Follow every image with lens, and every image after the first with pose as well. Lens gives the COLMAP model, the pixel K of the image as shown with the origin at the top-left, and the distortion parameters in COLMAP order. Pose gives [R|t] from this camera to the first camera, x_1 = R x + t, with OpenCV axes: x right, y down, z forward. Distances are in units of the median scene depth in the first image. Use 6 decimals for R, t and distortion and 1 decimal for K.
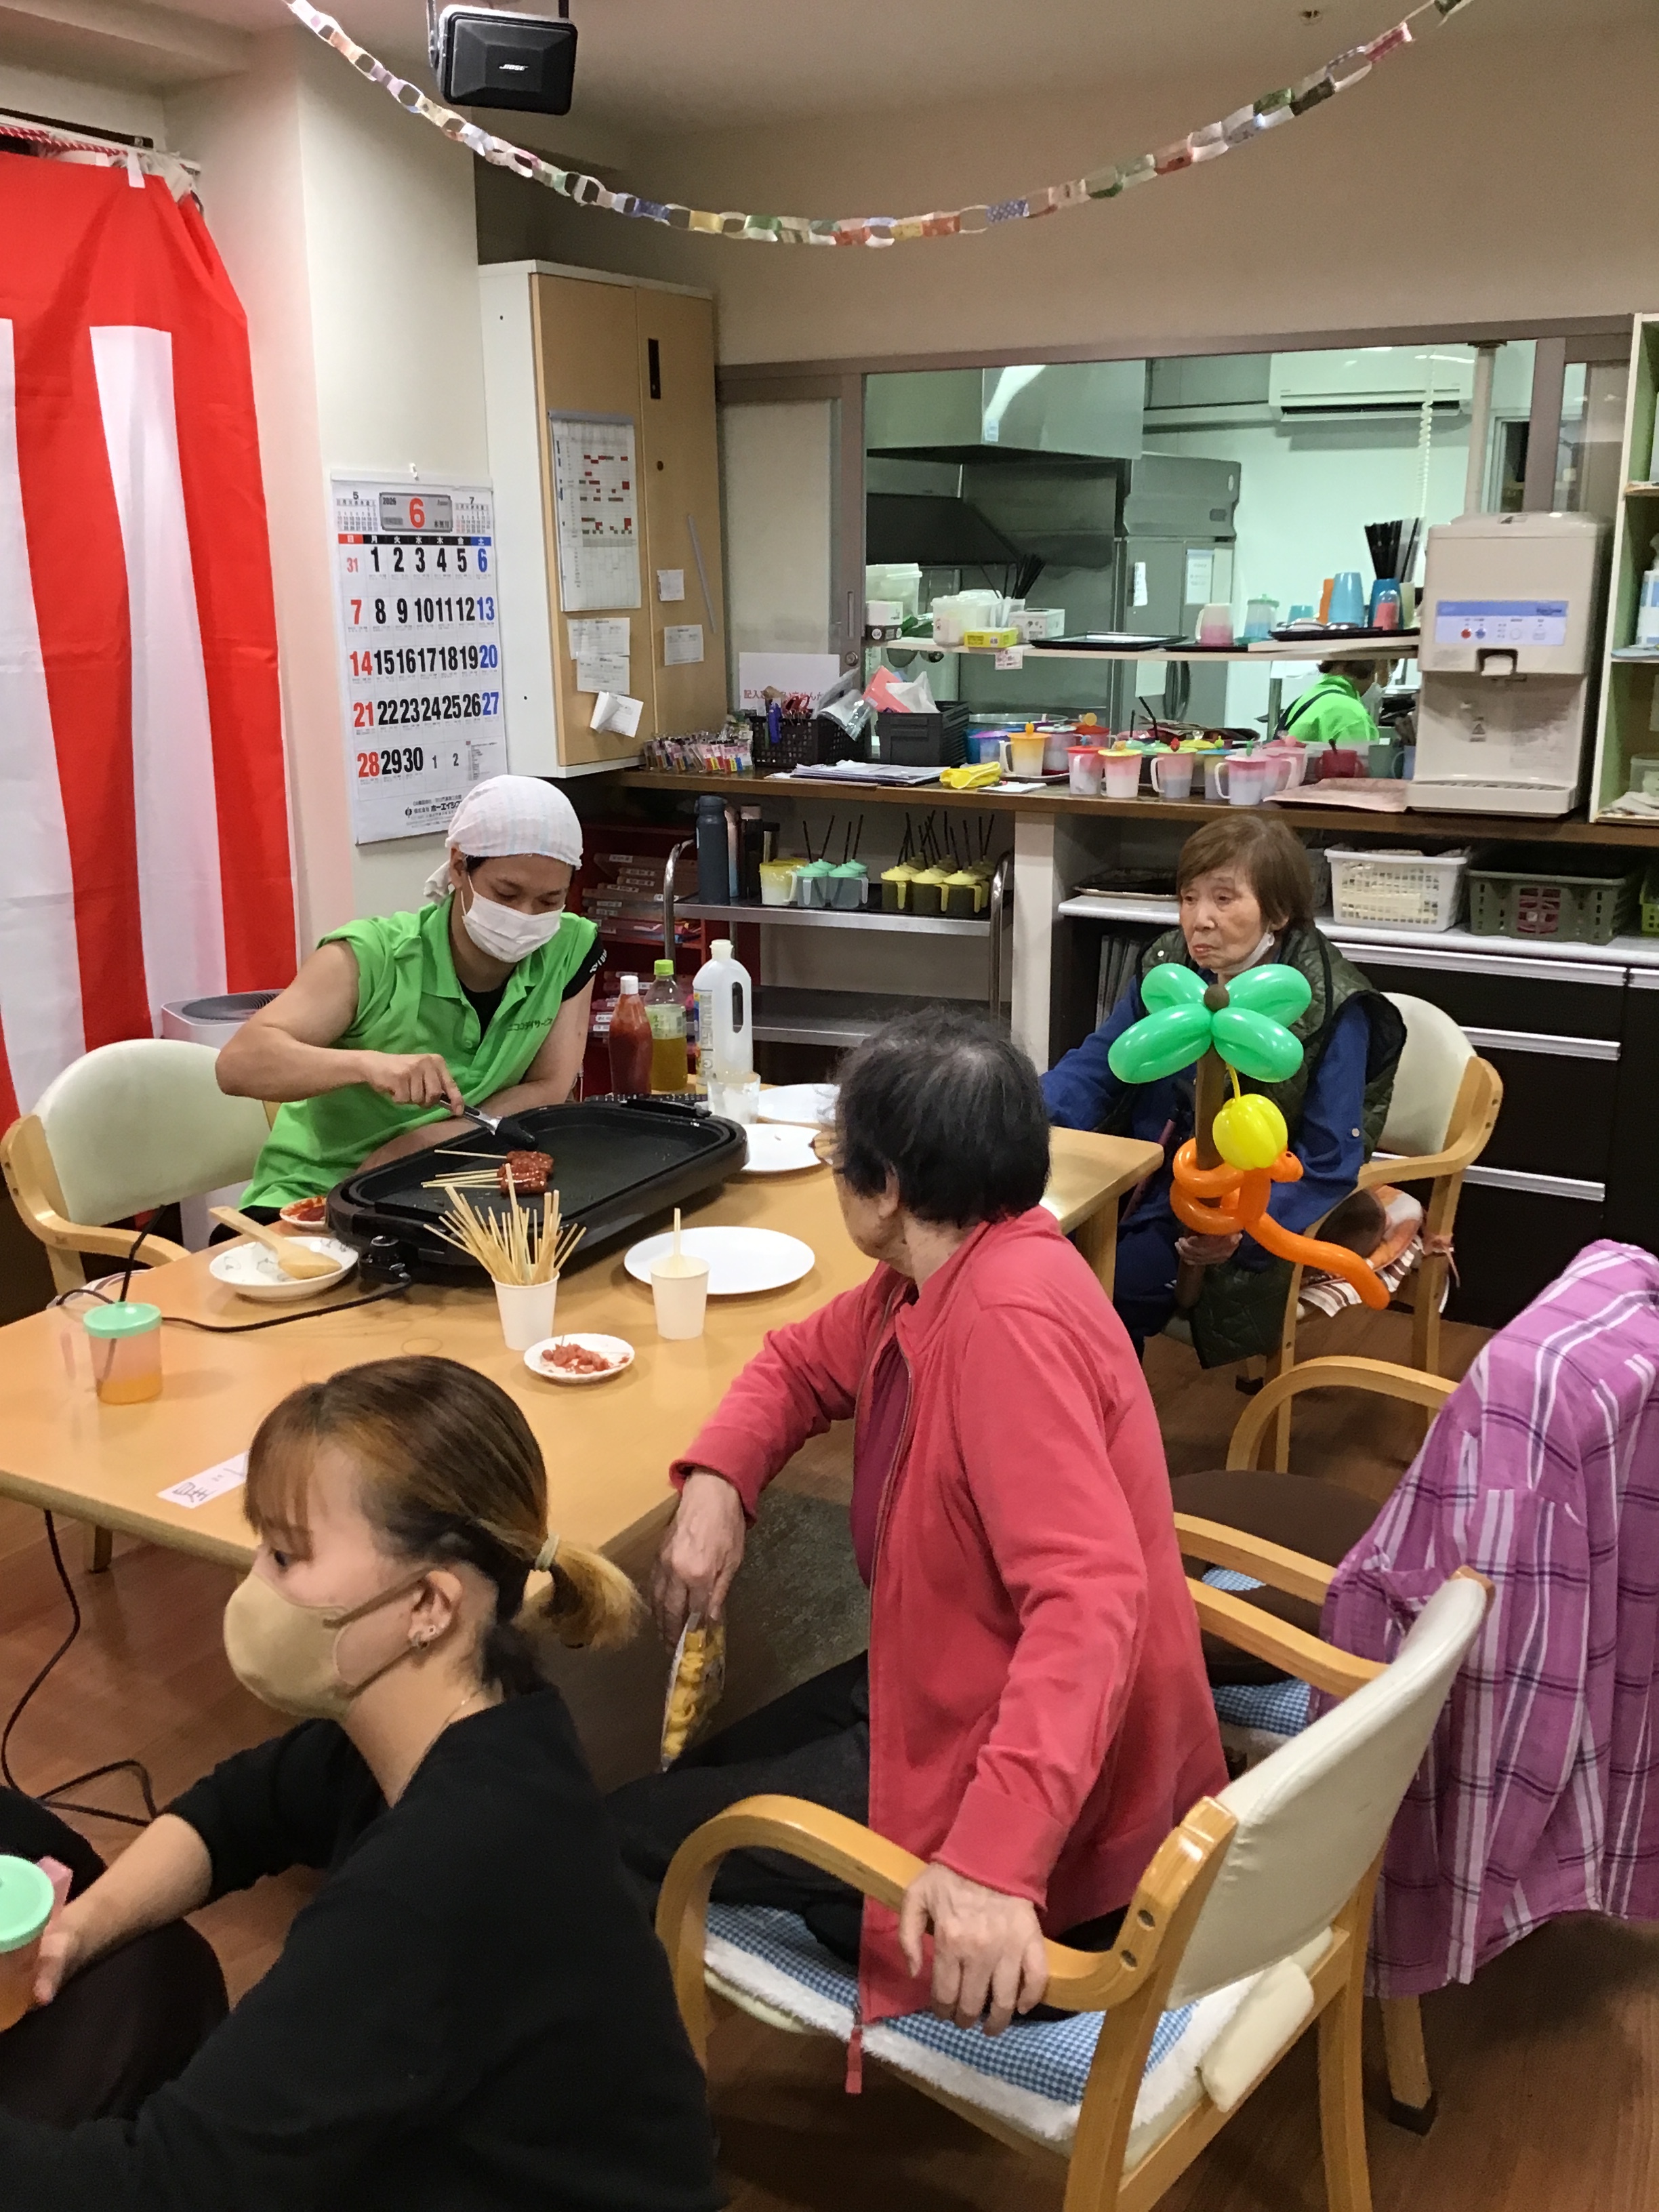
lens RADIAL K [[2090.7, 0, 854.7], [0, 2090.7, 1112.8], [0, 0, 1]] dist [0.039144, 0.000000]
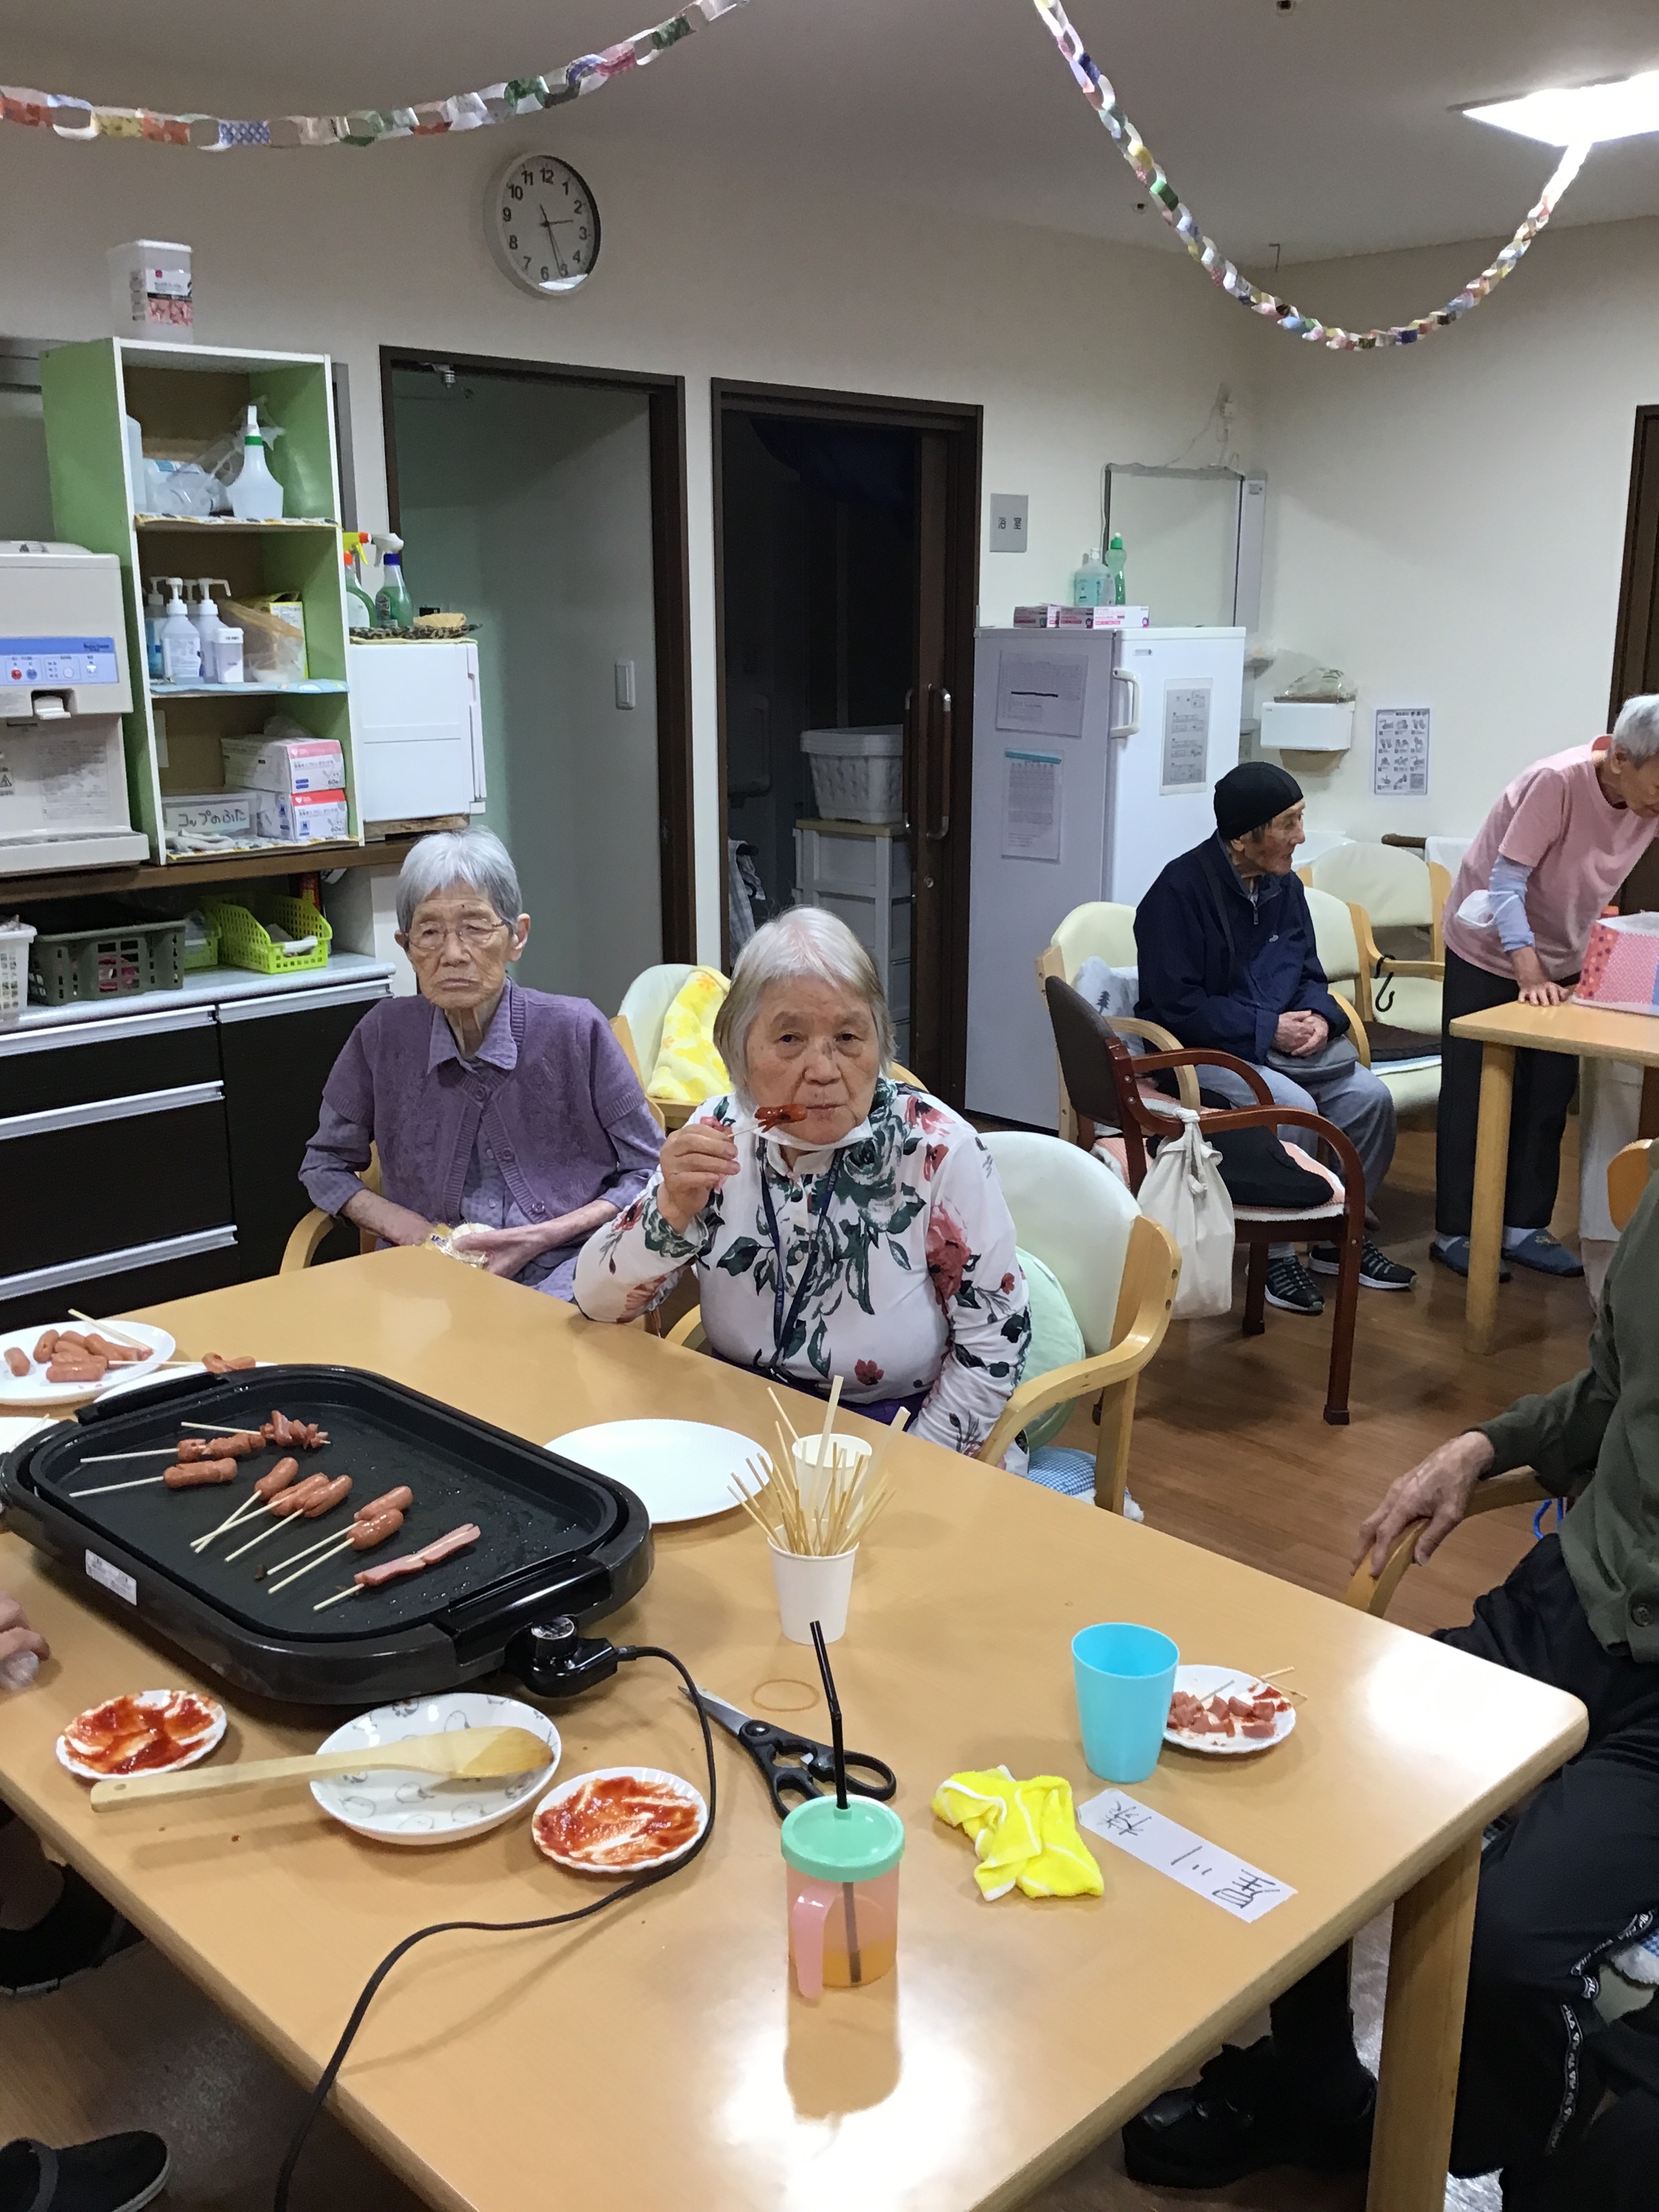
lens RADIAL K [[2090.7, 0, 817.0], [0, 2090.7, 1163.2], [0, 0, 1]] dist [0.039144, 0.000000]
pose [[0.334956, -0.241931, 0.910645, -0.397250], [0.251023, 0.954458, 0.161239, -0.074820], [-0.908181, 0.174585, 0.380431, 0.327273]]
